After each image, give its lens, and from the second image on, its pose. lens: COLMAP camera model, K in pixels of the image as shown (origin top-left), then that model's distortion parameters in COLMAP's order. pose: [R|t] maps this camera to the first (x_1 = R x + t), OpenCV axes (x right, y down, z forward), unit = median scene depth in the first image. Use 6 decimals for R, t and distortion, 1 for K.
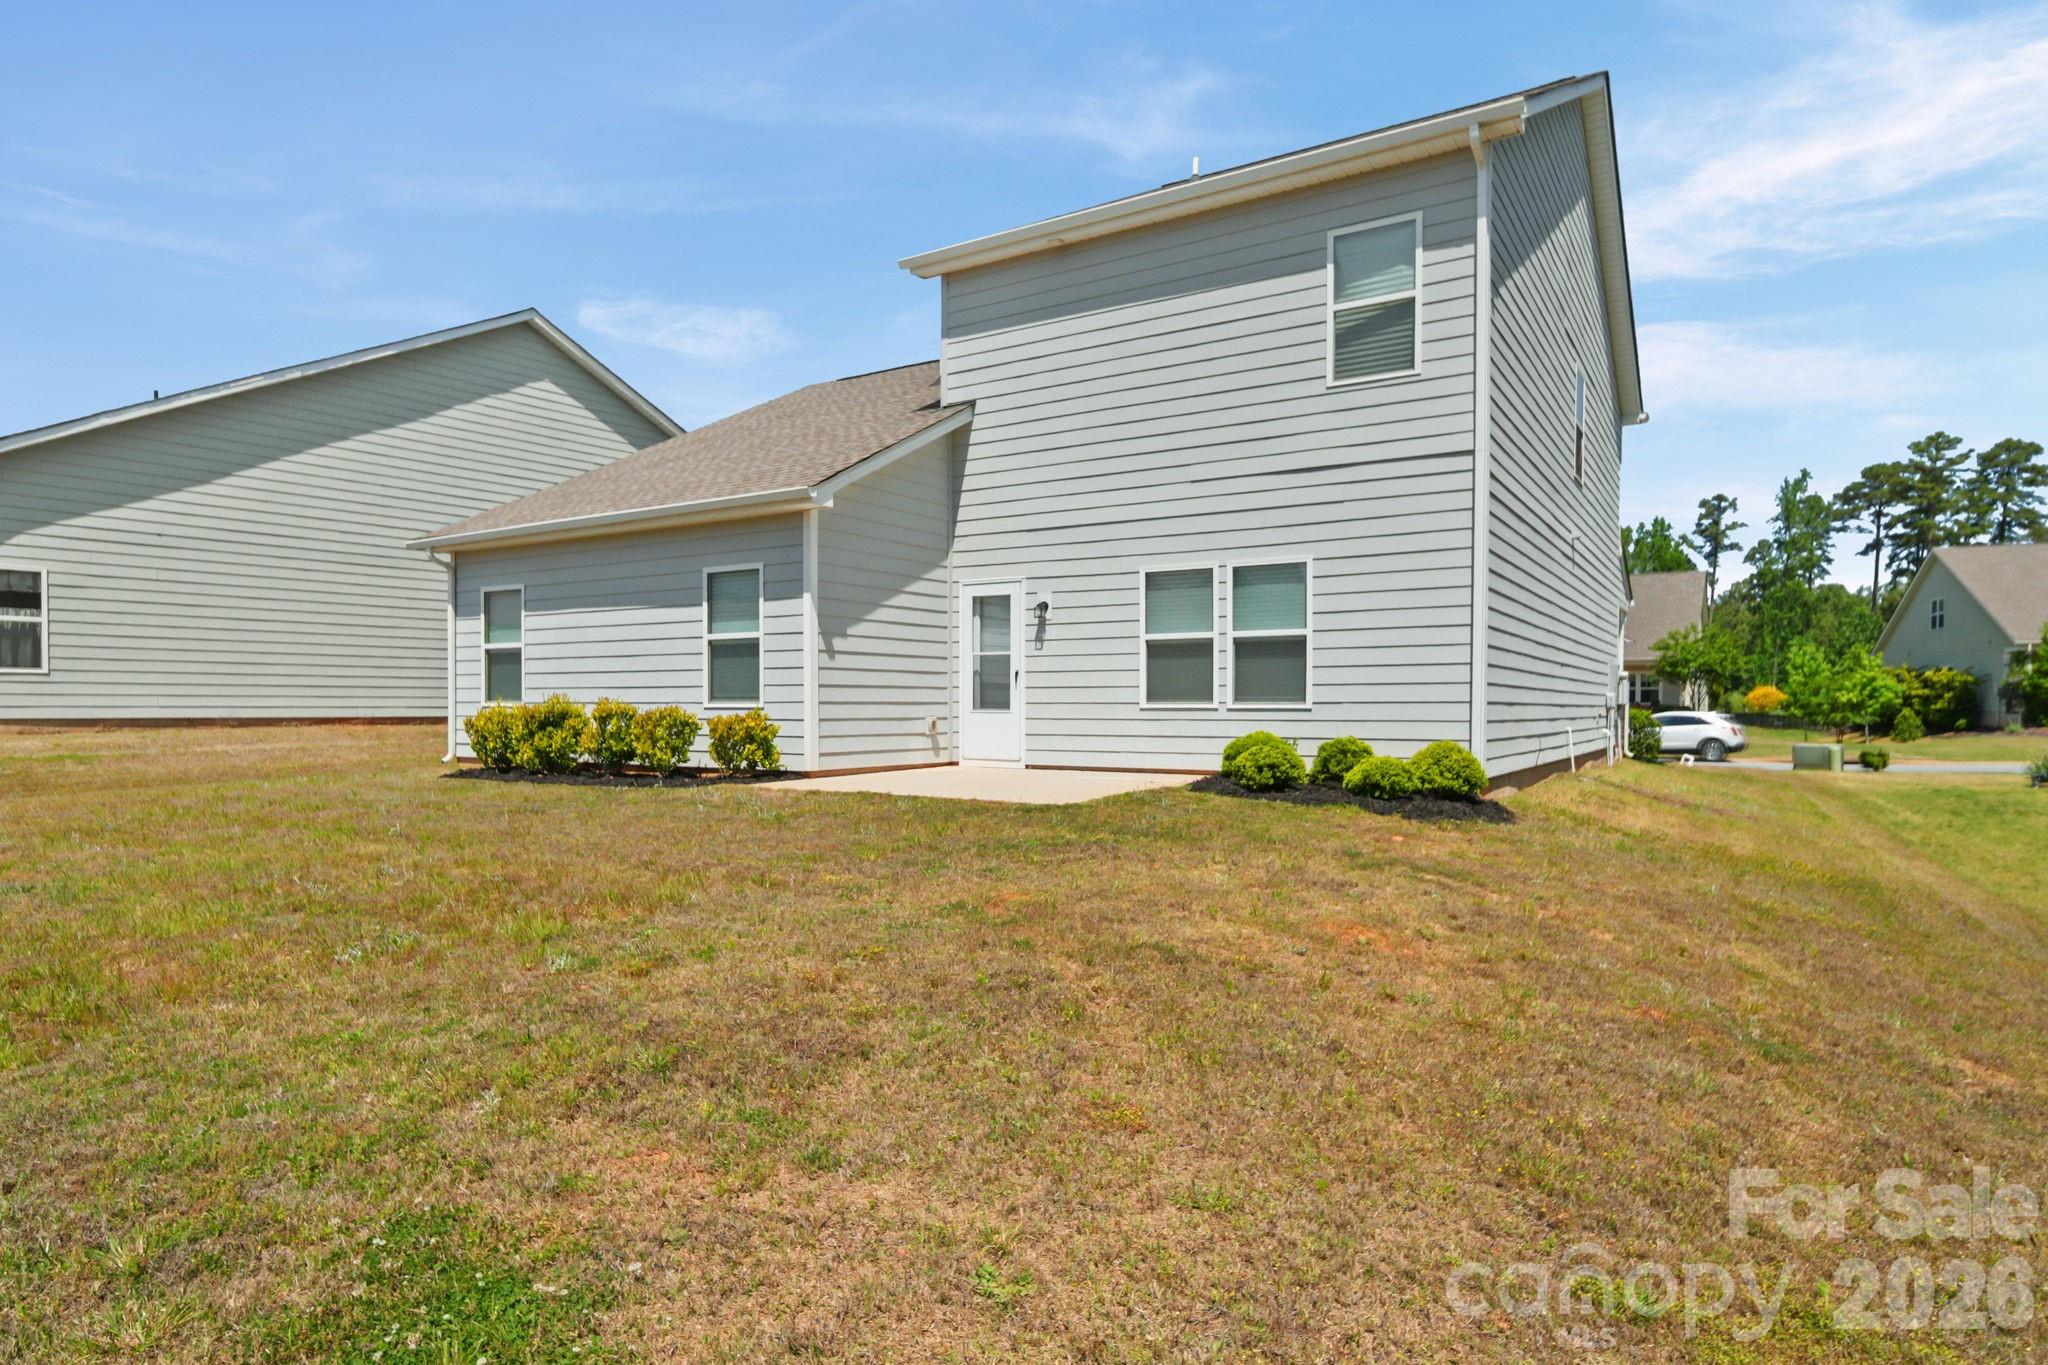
lens RADIAL K [[1114.3, 0, 1040.8], [0, 1114.3, 707.8], [0, 0, 1]] dist [0.002851, 0.000237]
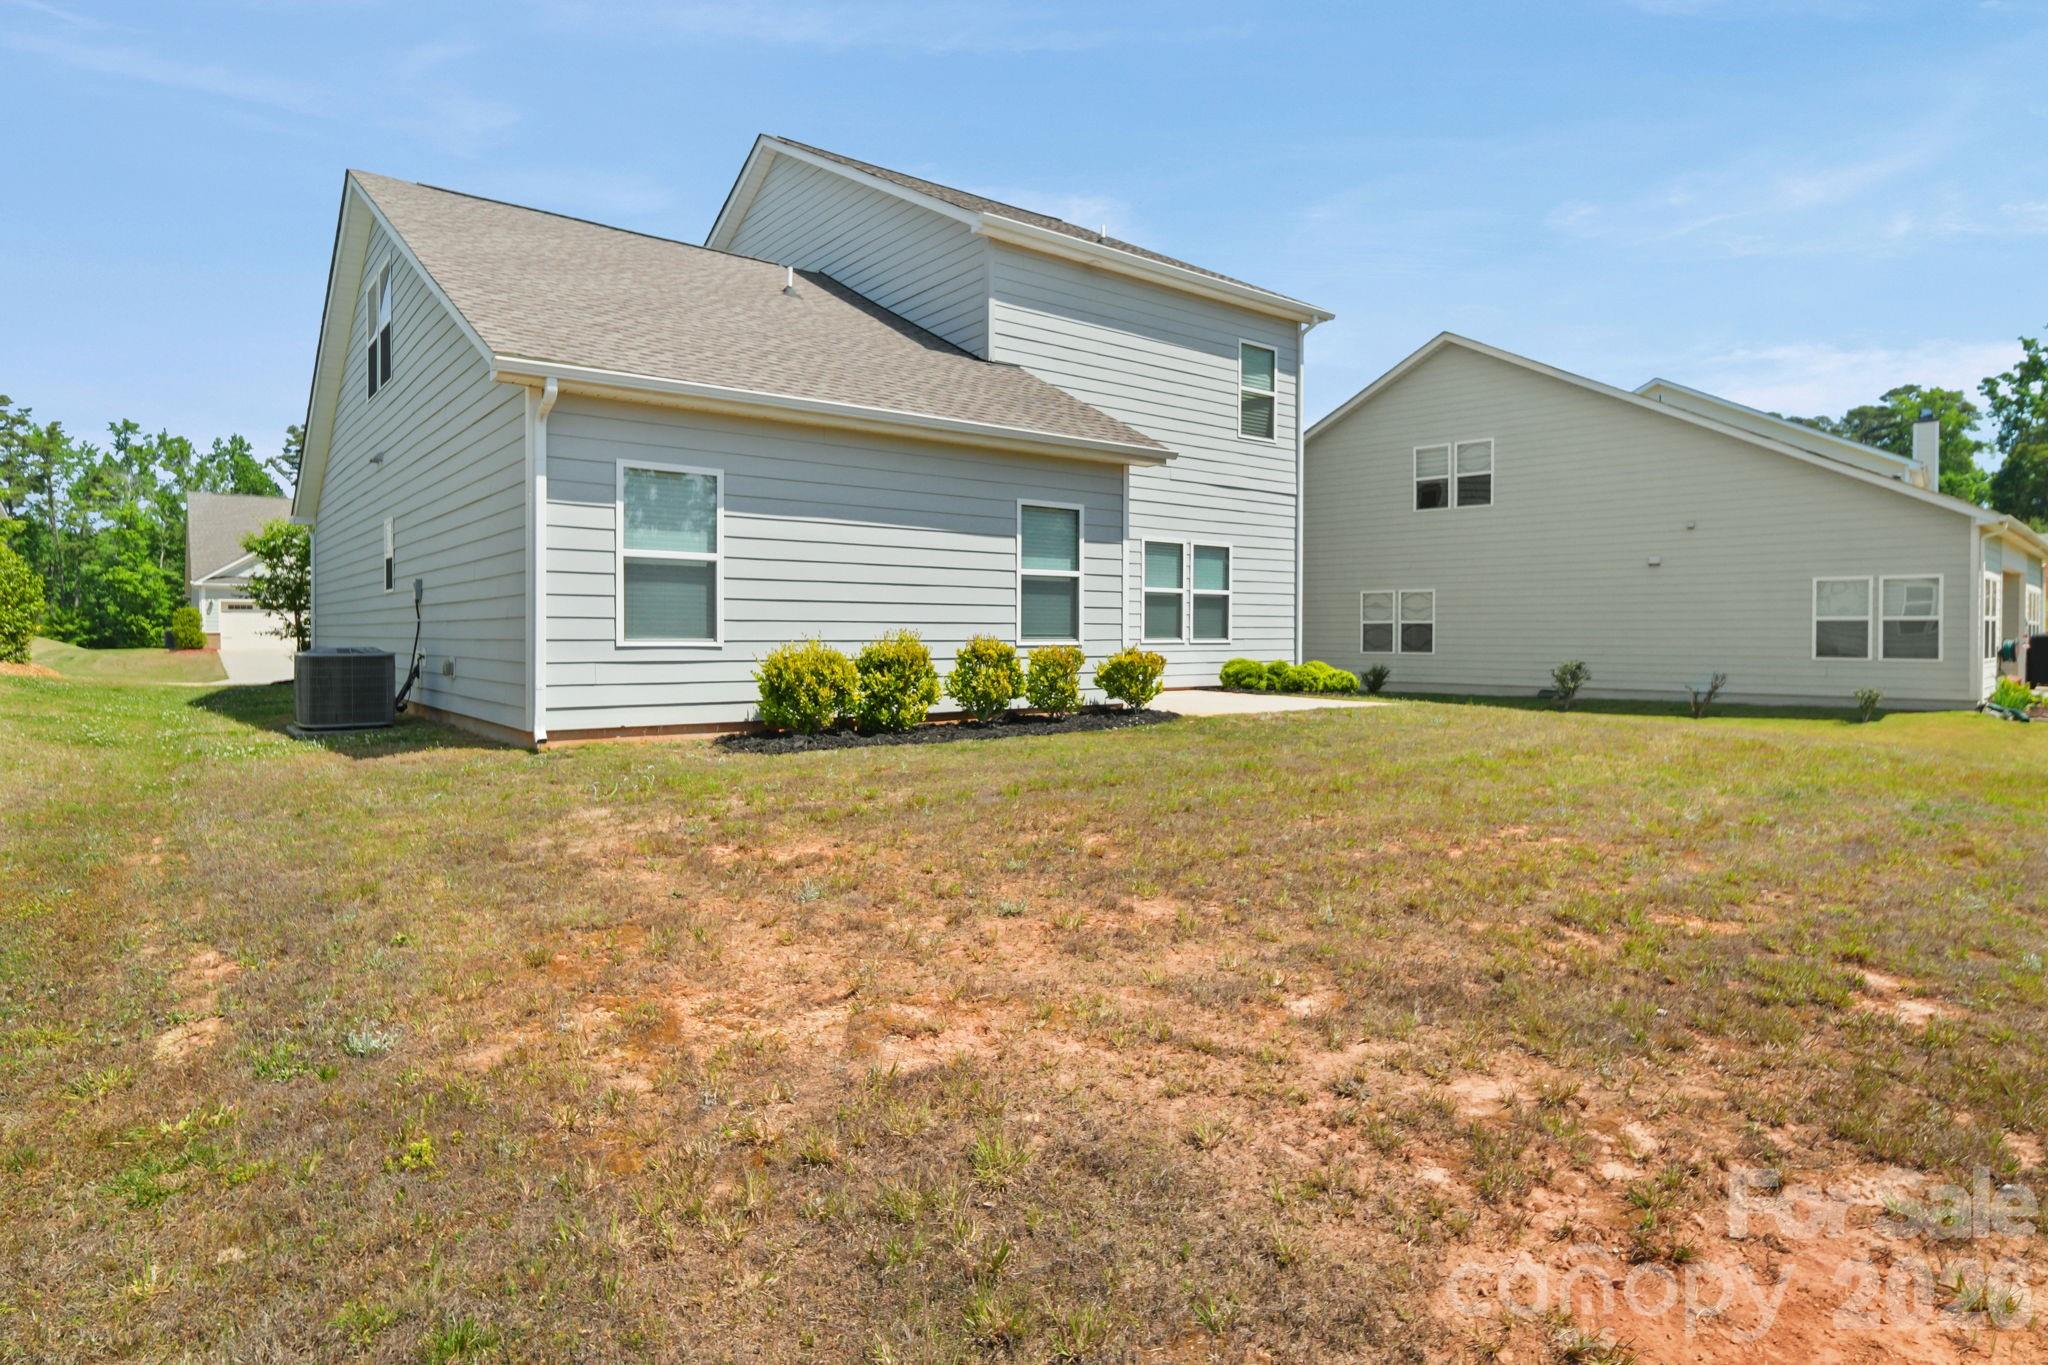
lens RADIAL K [[1116.0, 0, 1029.0], [0, 1116.0, 638.4], [0, 0, 1]] dist [-0.000808, -0.000247]
pose [[0.358119, -0.001994, 0.933674, -1.197066], [0.001589, 0.999998, 0.001527, -0.007609], [-0.933675, 0.000937, 0.358122, 0.653898]]
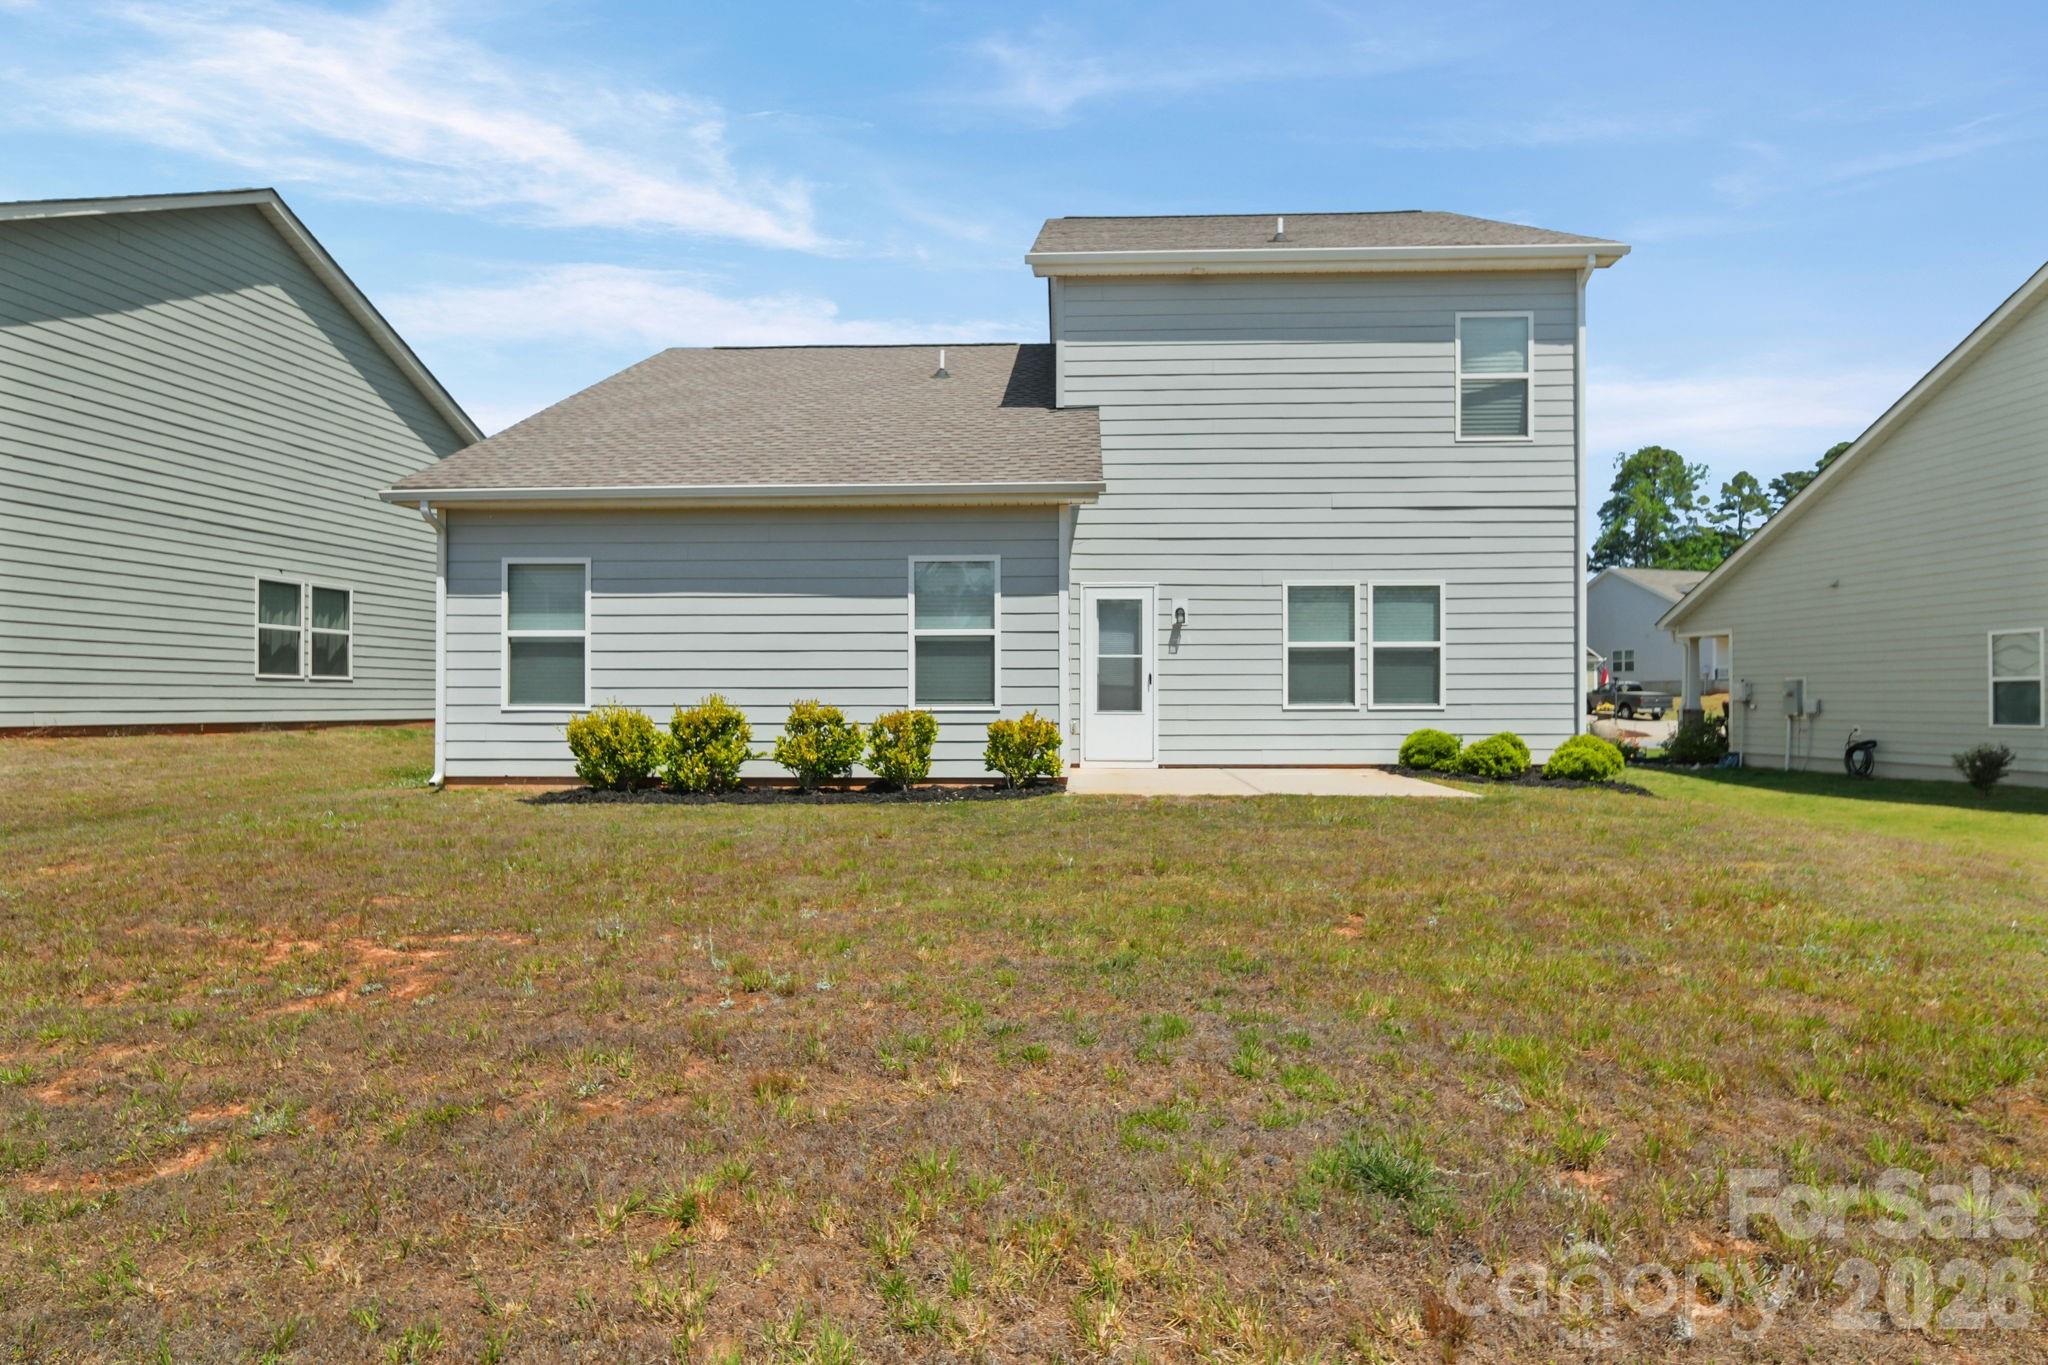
lens RADIAL K [[1070.5, 0, 1041.8], [0, 1070.5, 691.2], [0, 0, 1]] dist [-0.001667, -0.000192]
pose [[0.875213, 0.004026, 0.483721, -0.630710], [0.003140, 0.999897, -0.014003, -0.003626], [-0.483727, 0.013775, 0.875110, 0.194091]]
